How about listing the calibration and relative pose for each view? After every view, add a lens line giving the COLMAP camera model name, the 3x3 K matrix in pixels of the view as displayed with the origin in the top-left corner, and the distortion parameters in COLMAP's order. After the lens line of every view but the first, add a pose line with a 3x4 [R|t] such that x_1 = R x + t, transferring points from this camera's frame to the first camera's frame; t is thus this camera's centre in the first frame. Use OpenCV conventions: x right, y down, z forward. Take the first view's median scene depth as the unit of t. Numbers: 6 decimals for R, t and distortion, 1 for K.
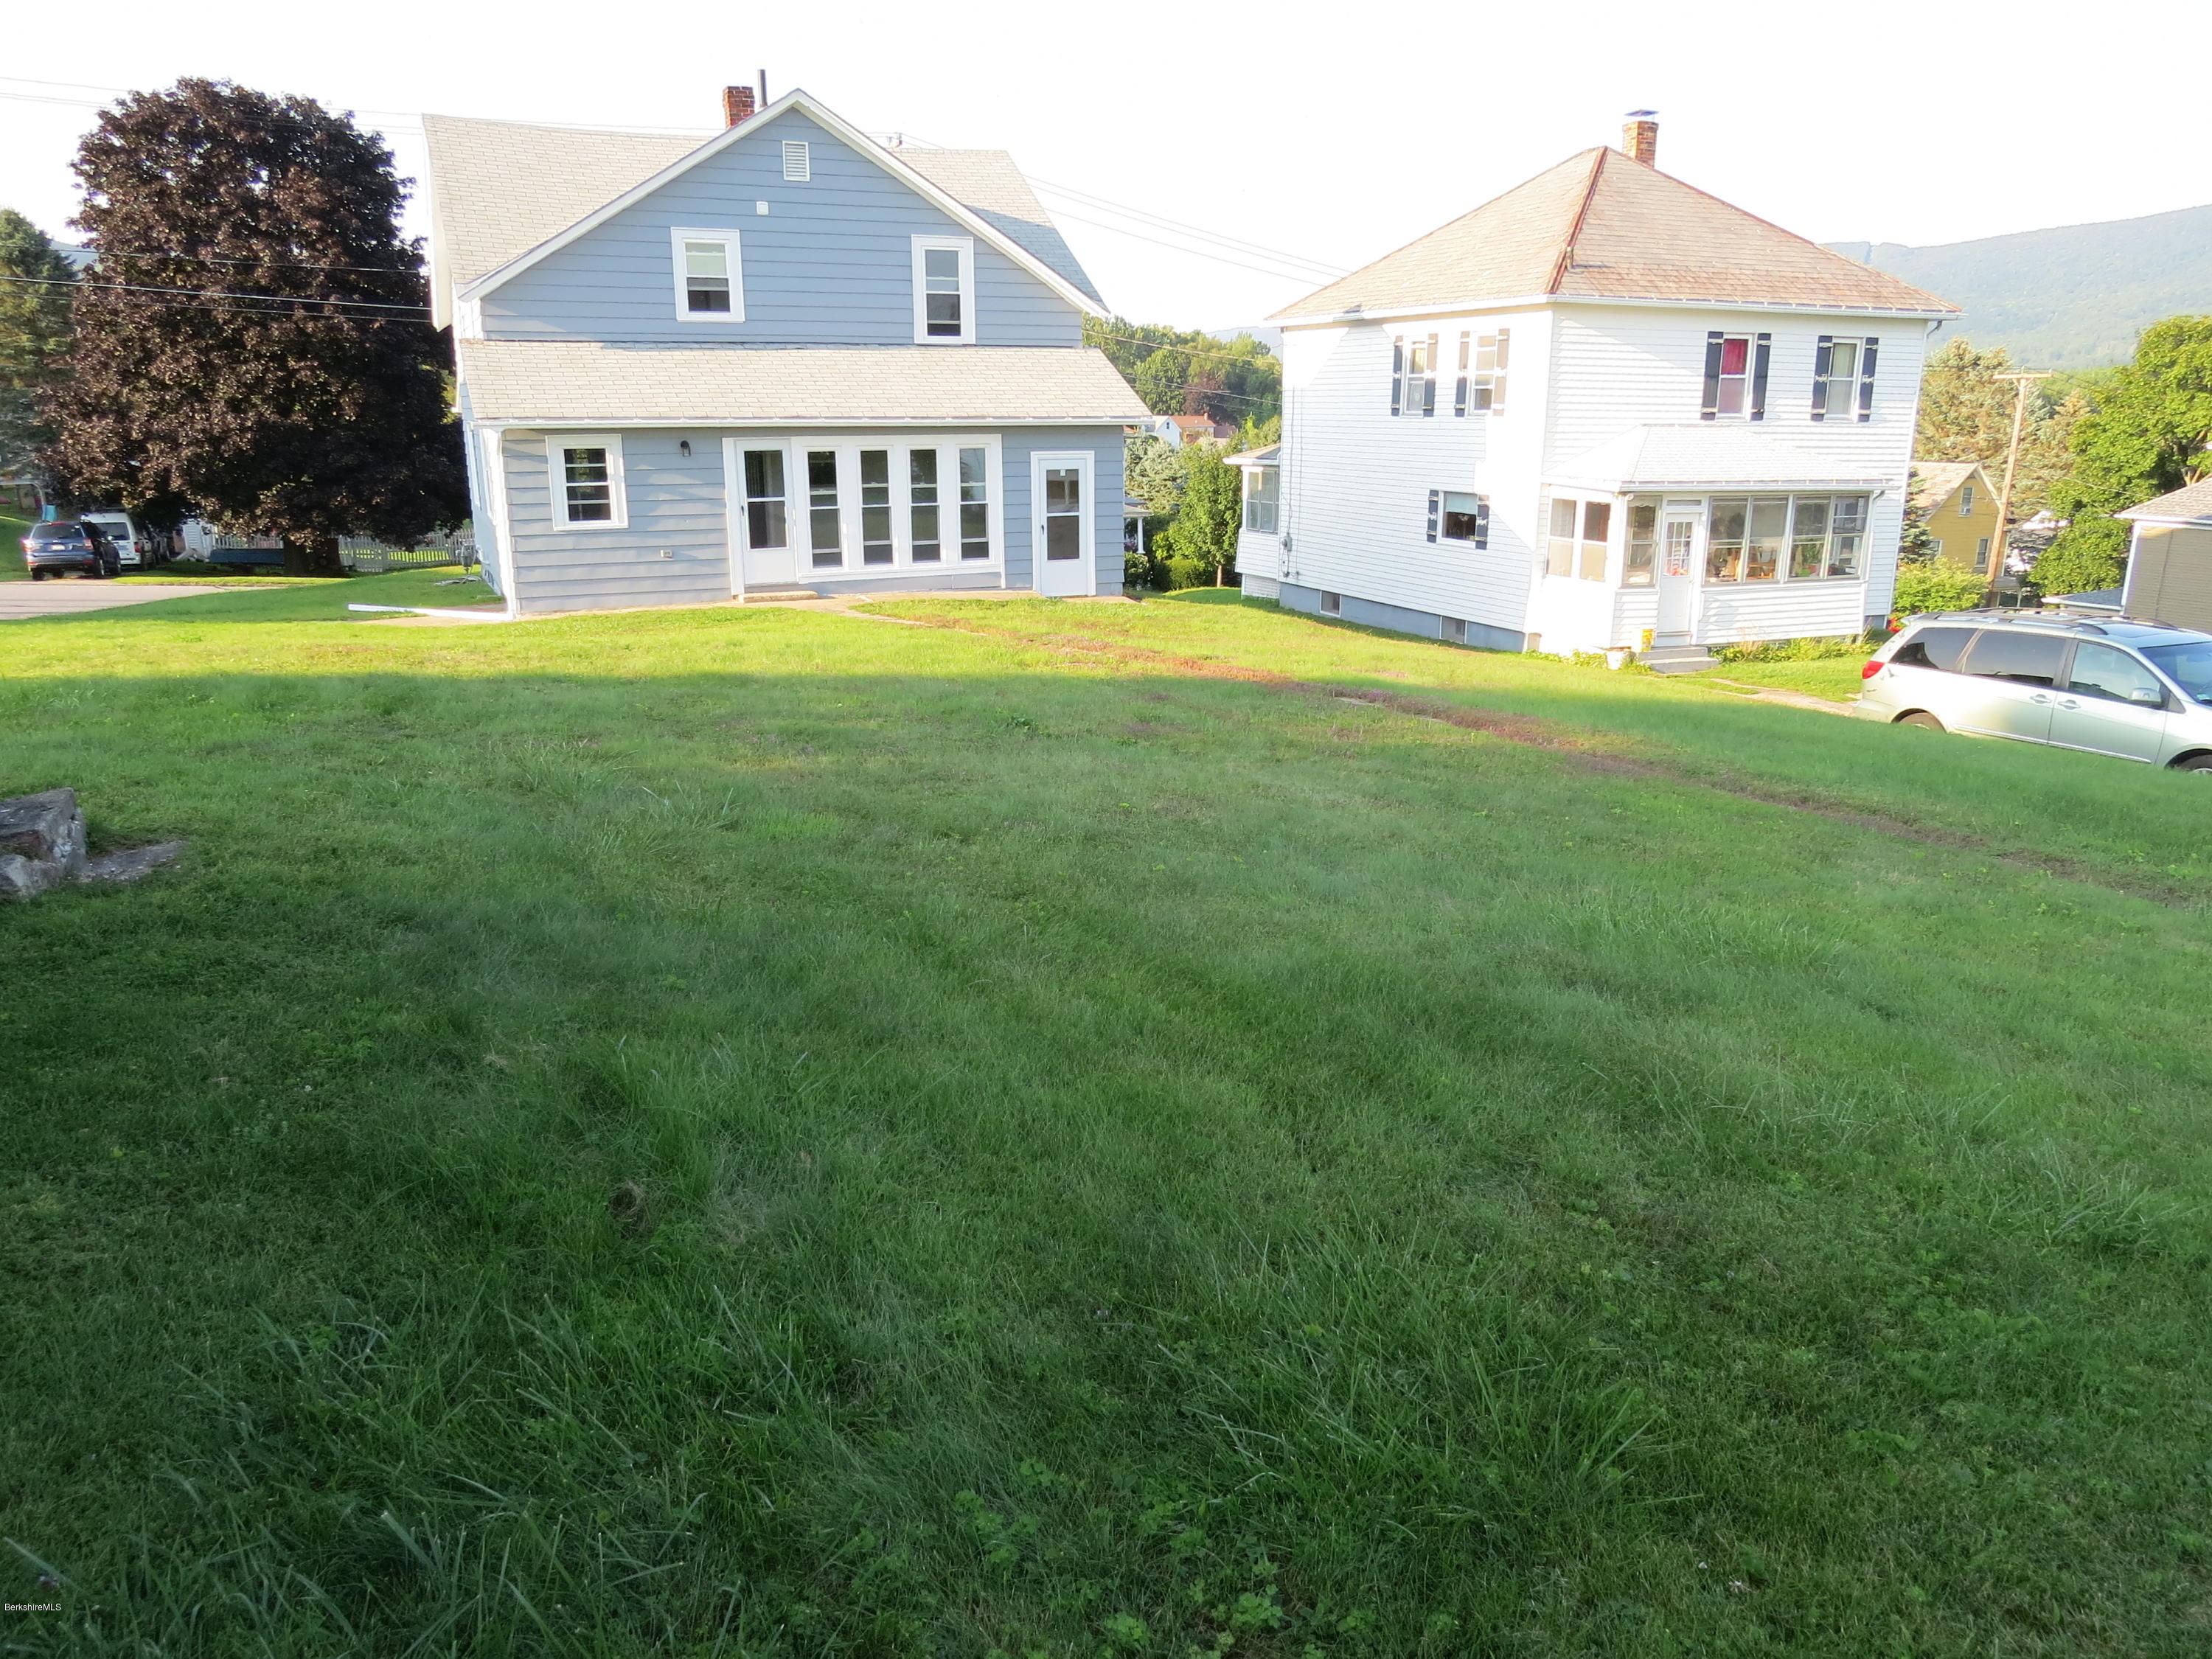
lens RADIAL K [[1570.6, 0, 1105.2], [0, 1570.6, 825.0], [0, 0, 1]] dist [-0.028353, 0.008827]
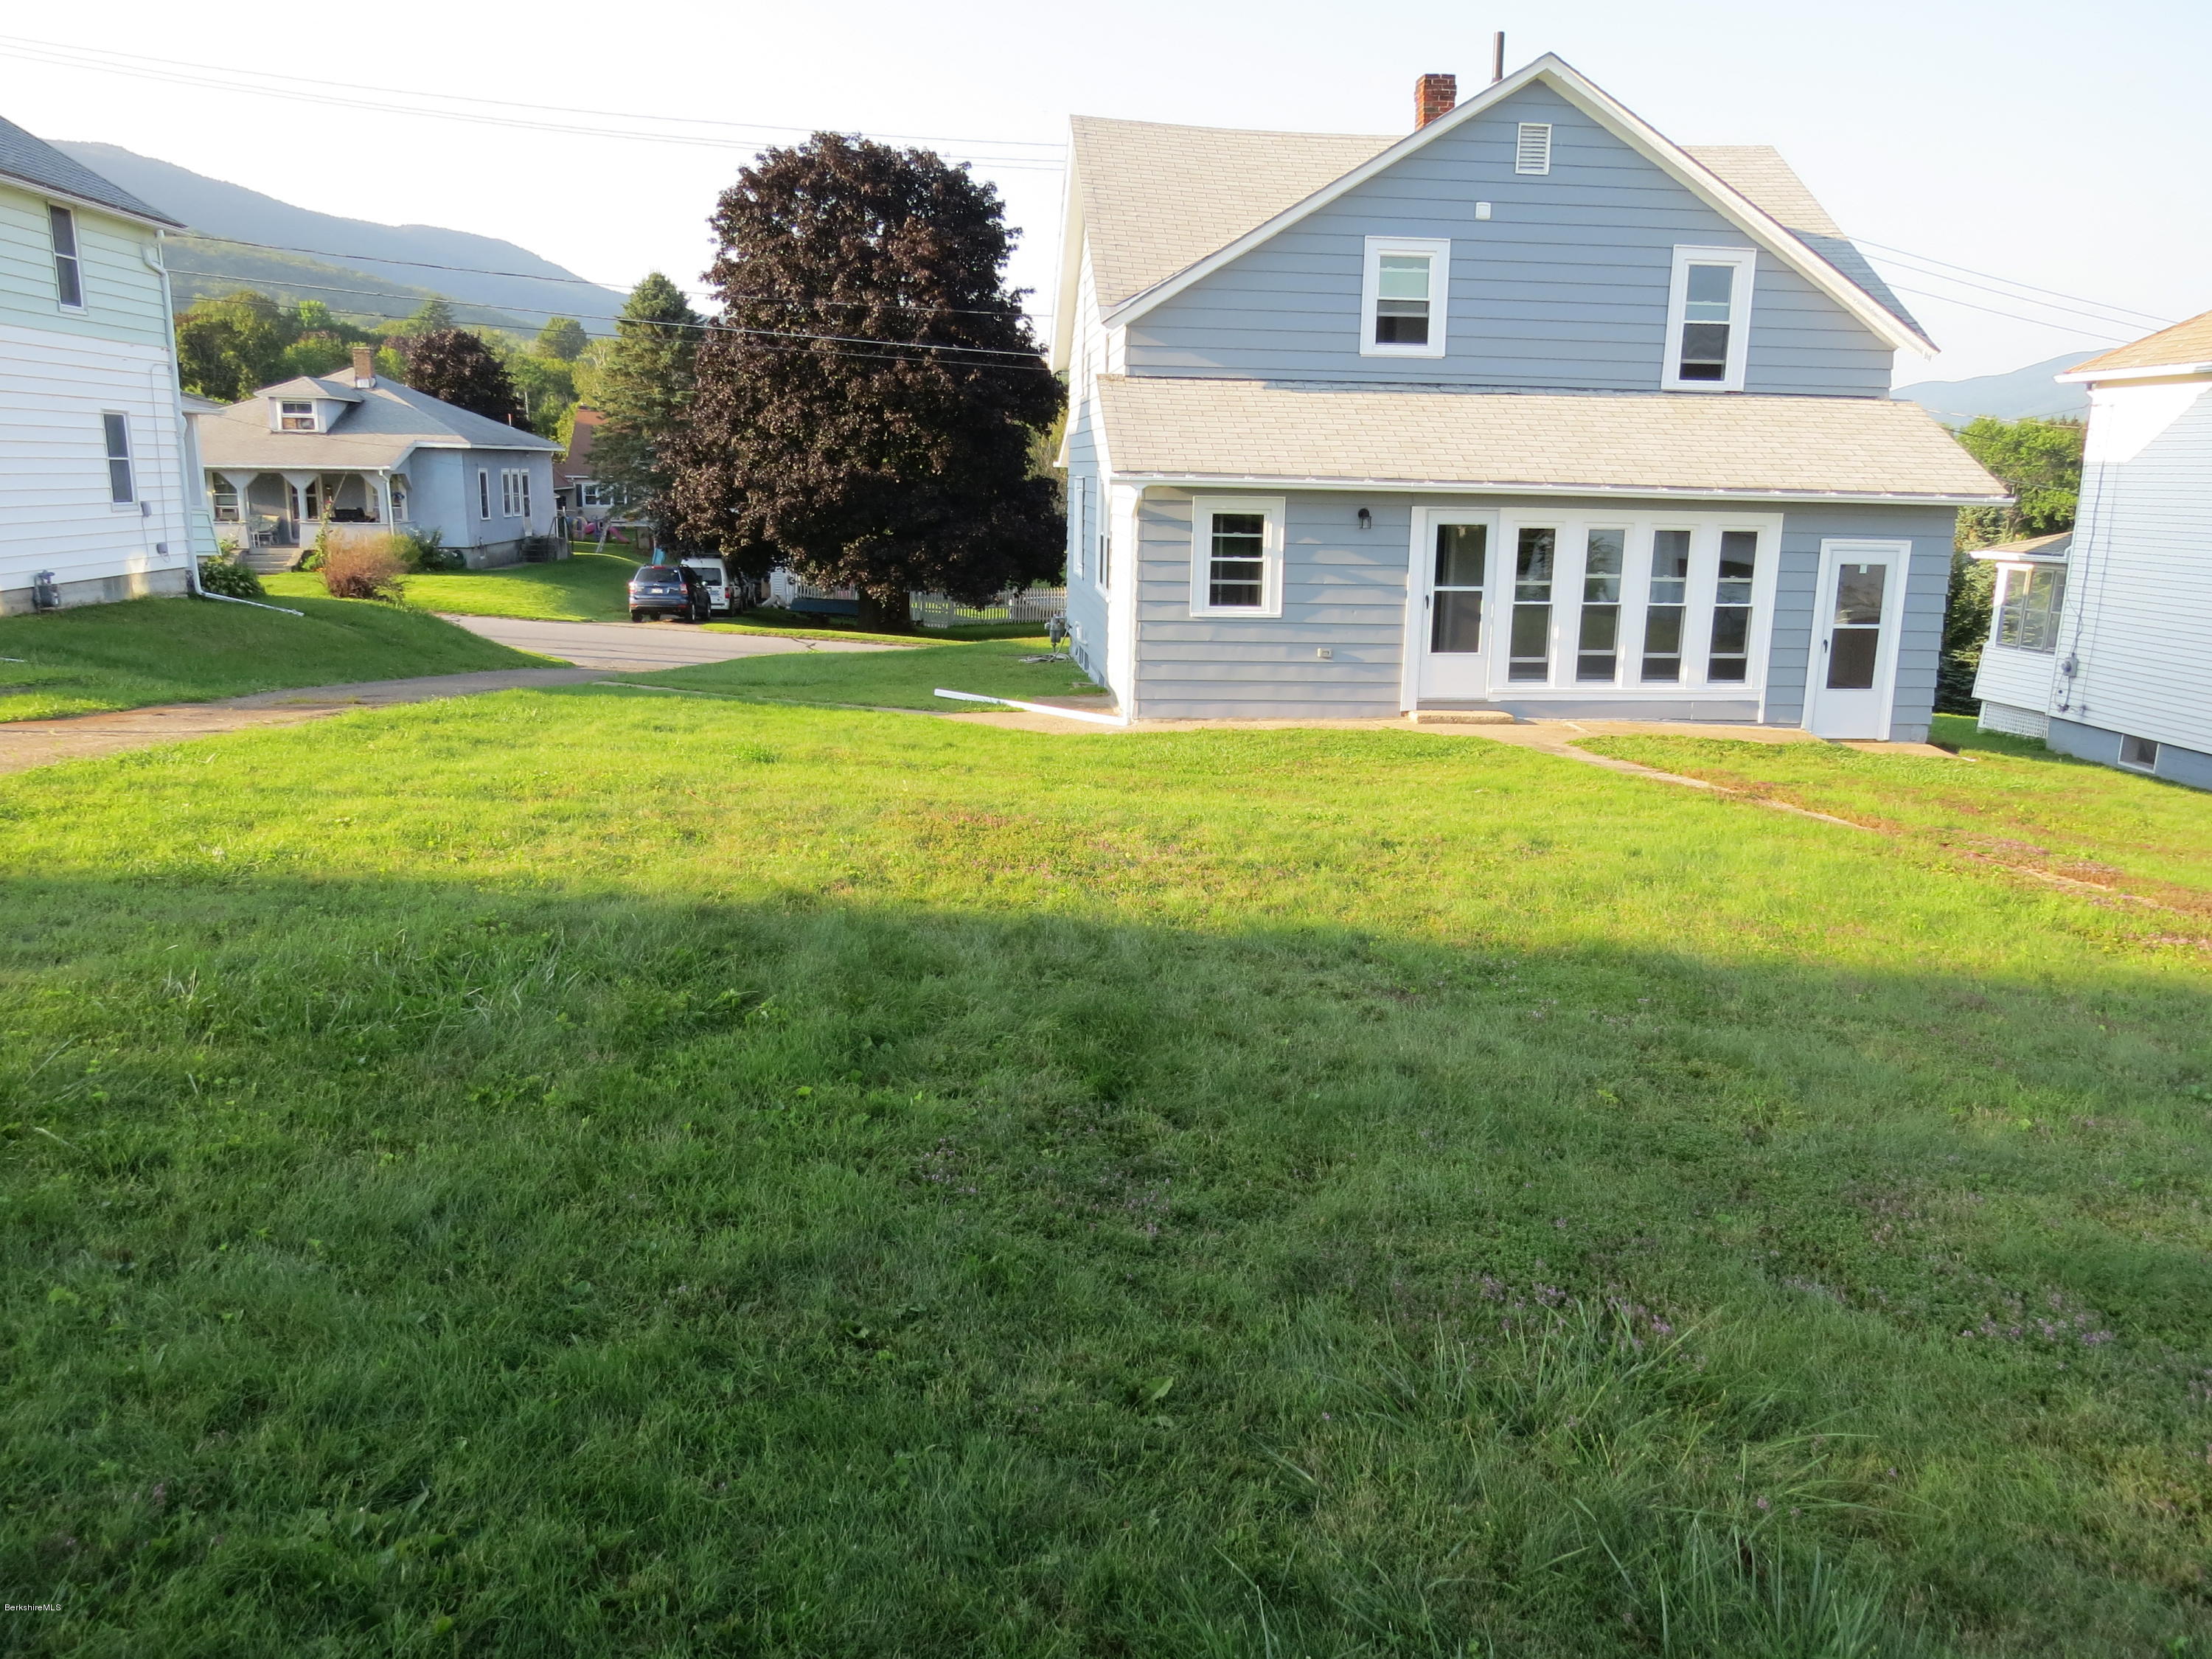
lens RADIAL K [[1574.9, 0, 1094.0], [0, 1574.9, 830.6], [0, 0, 1]] dist [-0.039033, 0.024696]
pose [[0.945675, 0.091280, -0.312035, -0.115421], [-0.103257, 0.994411, -0.022040, -0.048425], [0.308279, 0.053063, 0.949815, 0.198003]]
